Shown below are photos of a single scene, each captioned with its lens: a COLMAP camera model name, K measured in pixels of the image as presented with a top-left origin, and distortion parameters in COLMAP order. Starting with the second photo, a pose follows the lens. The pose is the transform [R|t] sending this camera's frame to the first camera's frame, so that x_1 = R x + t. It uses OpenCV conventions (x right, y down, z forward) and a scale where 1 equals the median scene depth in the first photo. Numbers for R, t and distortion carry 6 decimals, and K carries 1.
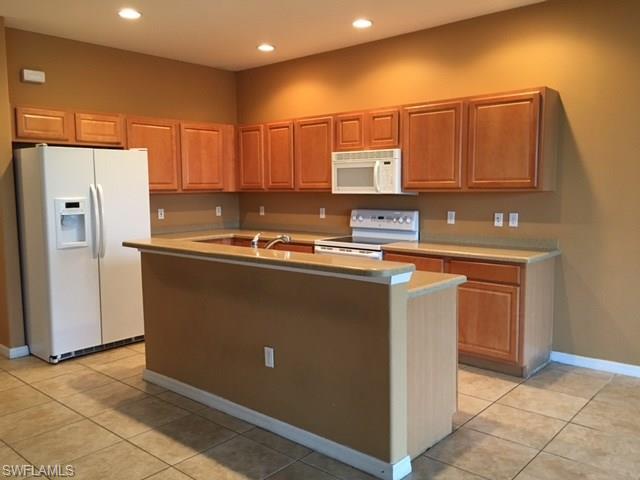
lens RADIAL K [[544.0, 0, 318.4], [0, 544.0, 238.1], [0, 0, 1]] dist [0.041019, -0.007184]
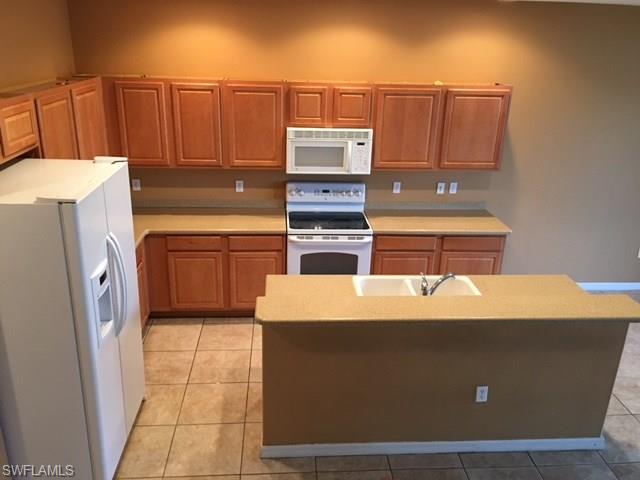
lens RADIAL K [[544.0, 0, 317.6], [0, 544.0, 239.5], [0, 0, 1]] dist [0.041019, -0.007184]
pose [[0.701561, -0.222341, 0.677035, -0.629392], [0.034887, 0.959656, 0.279005, -0.247763], [-0.711755, -0.172119, 0.681014, 0.352223]]
